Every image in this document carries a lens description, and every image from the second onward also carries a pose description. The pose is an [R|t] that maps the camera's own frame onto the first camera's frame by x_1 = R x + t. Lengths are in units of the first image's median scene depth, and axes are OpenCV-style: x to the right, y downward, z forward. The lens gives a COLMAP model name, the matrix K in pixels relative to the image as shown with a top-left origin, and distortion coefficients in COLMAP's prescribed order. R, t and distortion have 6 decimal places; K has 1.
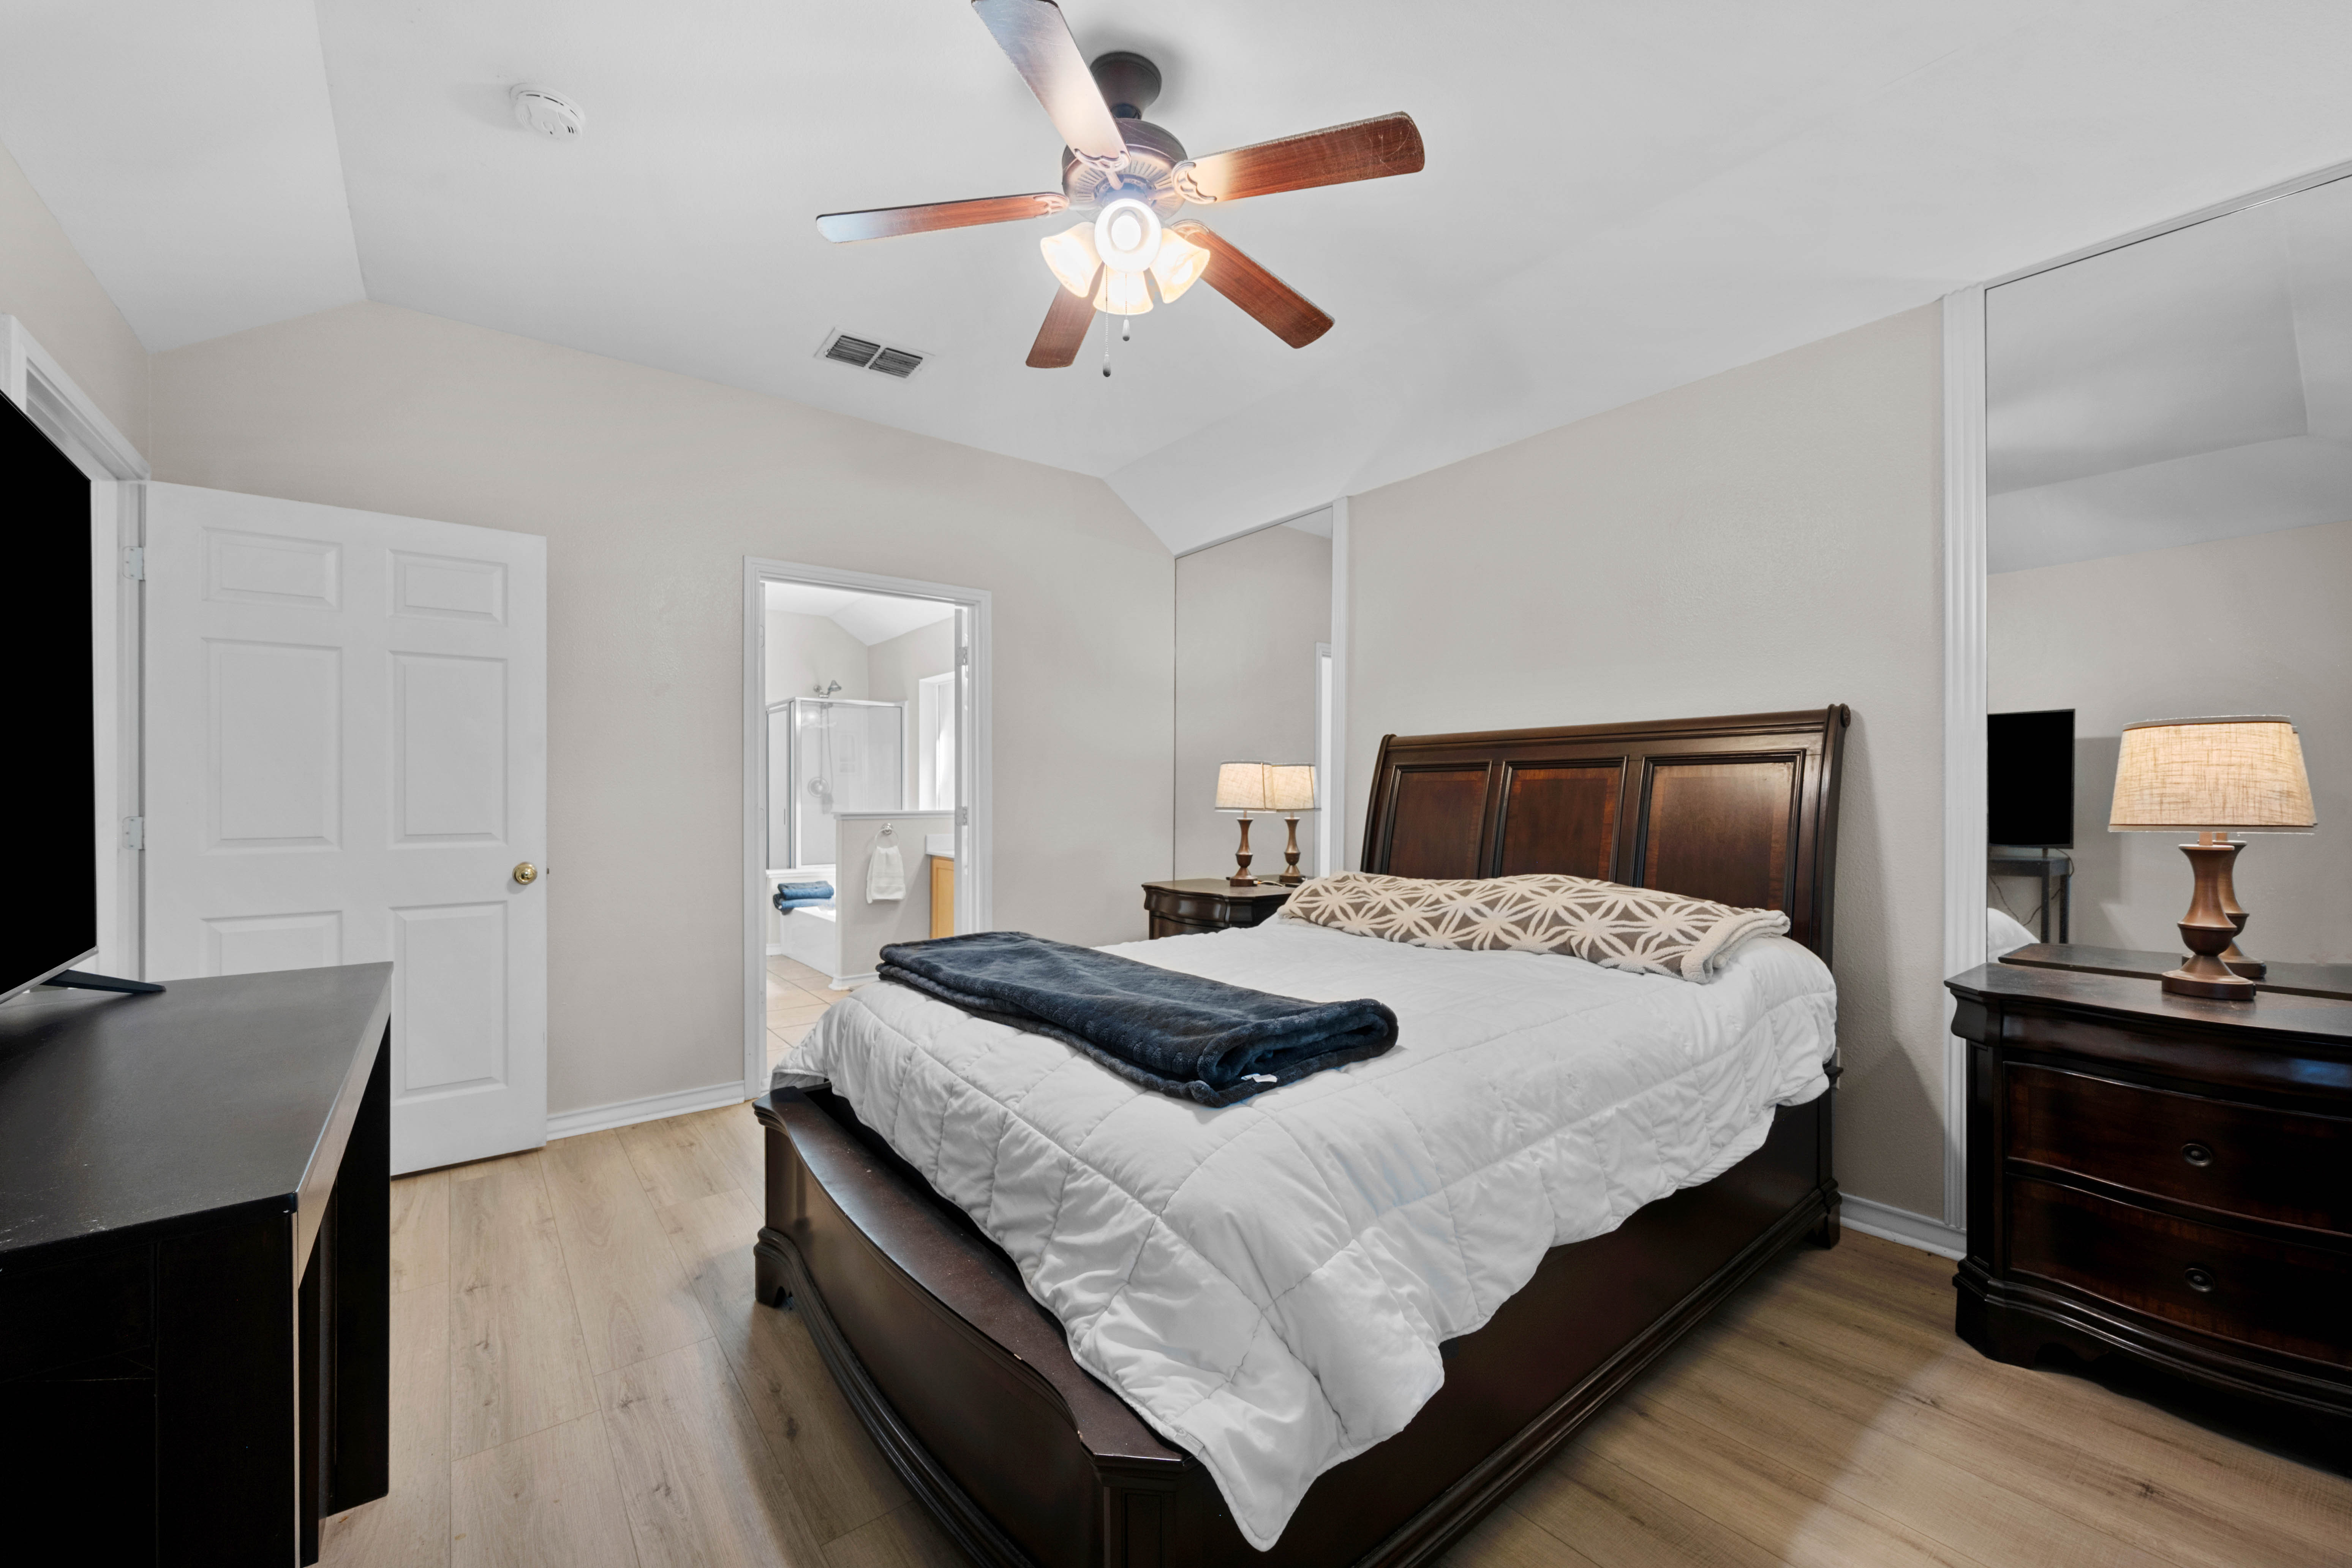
lens RADIAL K [[928.6, 0, 1176.4], [0, 928.6, 797.9], [0, 0, 1]] dist [-0.002090, 0.000335]
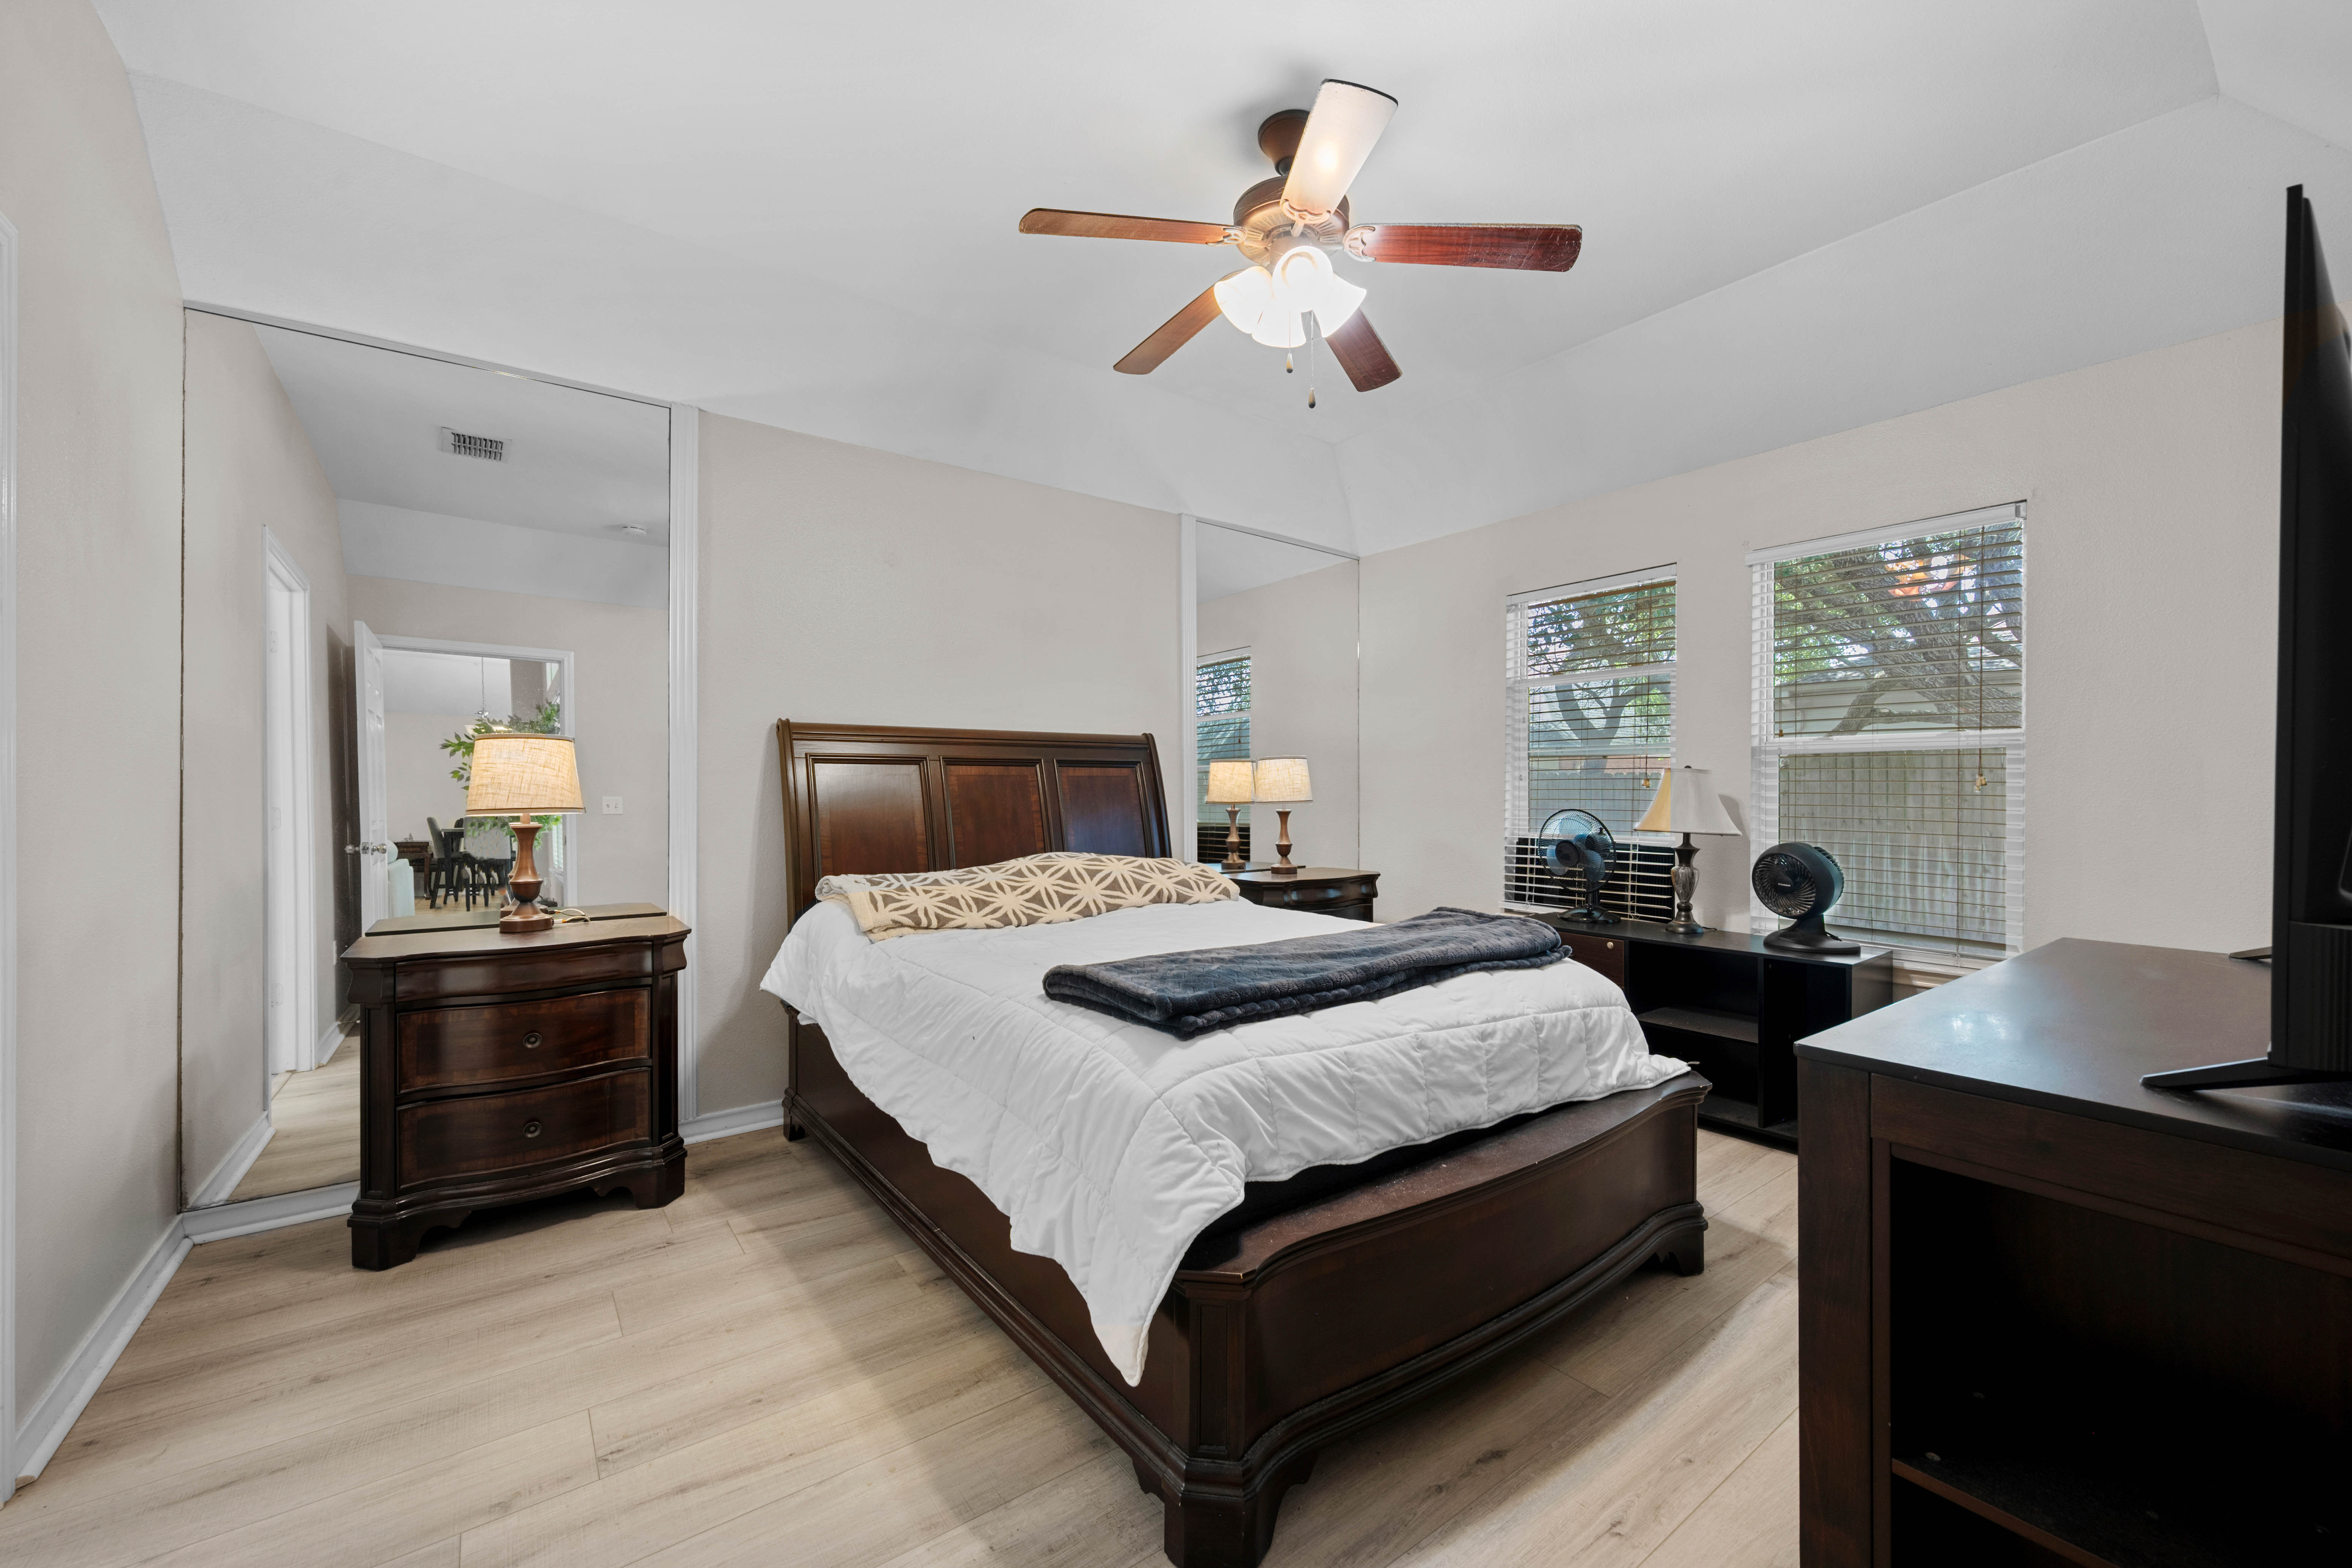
lens RADIAL K [[928.6, 0, 1199.4], [0, 928.6, 793.5], [0, 0, 1]] dist [-0.002090, 0.000335]
pose [[0.018630, -0.003582, 0.999820, -1.367392], [0.004542, 0.999984, 0.003498, 0.000867], [-0.999816, 0.004476, 0.018646, 1.282092]]
